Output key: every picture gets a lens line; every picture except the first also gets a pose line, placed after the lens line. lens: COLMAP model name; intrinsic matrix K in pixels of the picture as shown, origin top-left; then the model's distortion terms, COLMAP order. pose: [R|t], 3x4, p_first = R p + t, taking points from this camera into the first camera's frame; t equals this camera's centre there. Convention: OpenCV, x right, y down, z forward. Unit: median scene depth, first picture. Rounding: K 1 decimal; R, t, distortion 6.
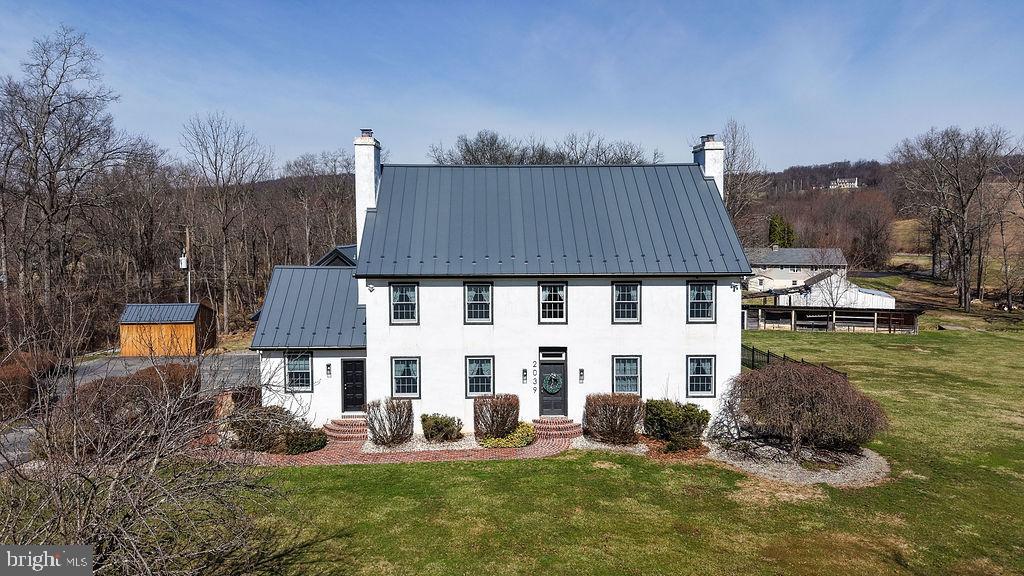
lens RADIAL K [[723.8, 0, 508.5], [0, 723.8, 287.2], [0, 0, 1]] dist [0.001158, -0.029854]
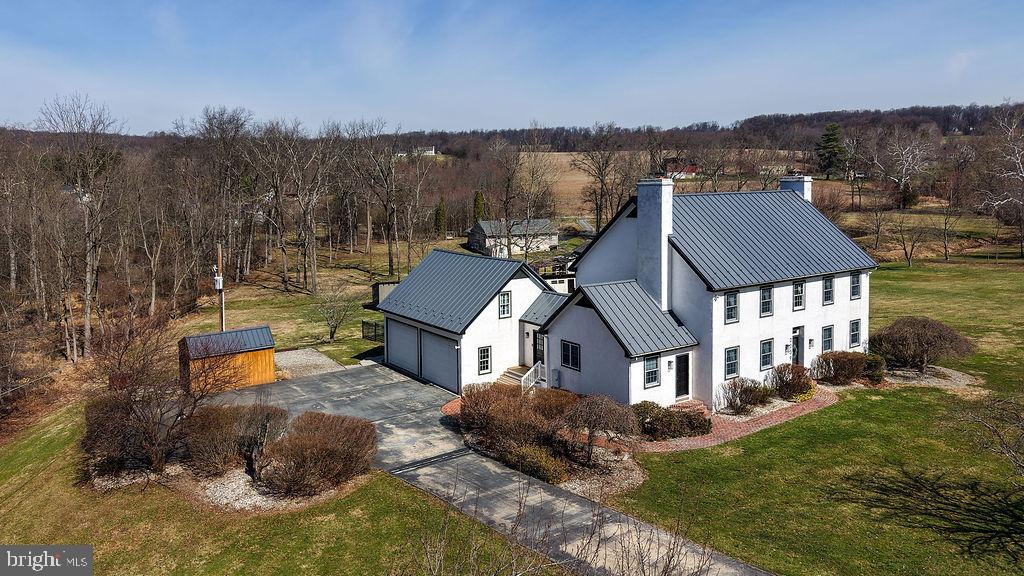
lens RADIAL K [[723.8, 0, 449.4], [0, 723.8, 255.8], [0, 0, 1]] dist [0.001158, -0.029854]
pose [[0.865131, -0.069591, 0.496694, -1.231922], [0.065463, 0.997523, 0.025739, -0.138629], [-0.497255, 0.010247, 0.867544, 0.101130]]
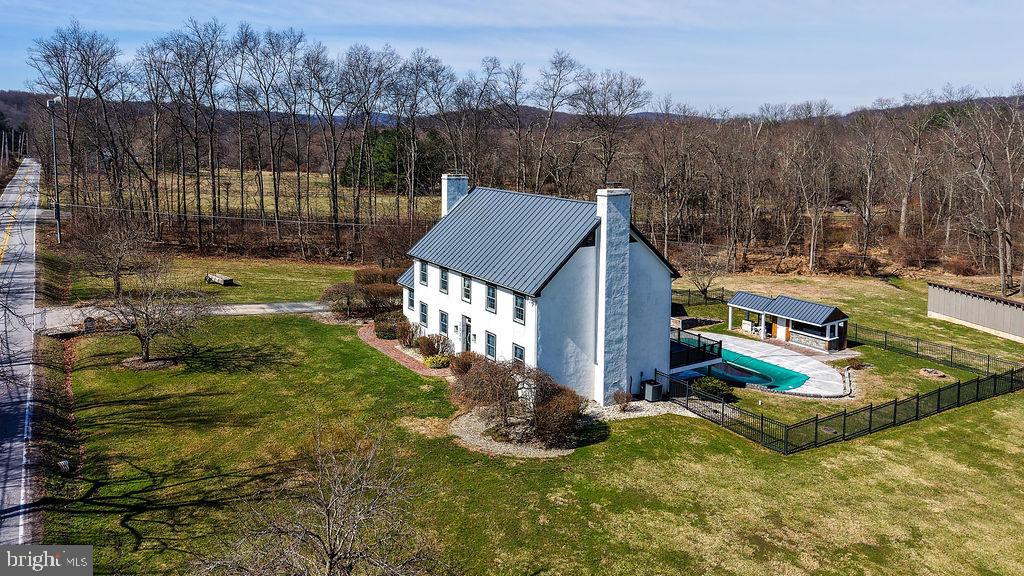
lens RADIAL K [[715.8, 0, 509.6], [0, 715.8, 283.0], [0, 0, 1]] dist [0.090304, 0.001726]
pose [[0.516263, 0.181327, -0.837014, 1.416270], [-0.100036, 0.983407, 0.151339, -0.238129], [0.850568, 0.005601, 0.525836, 0.248354]]
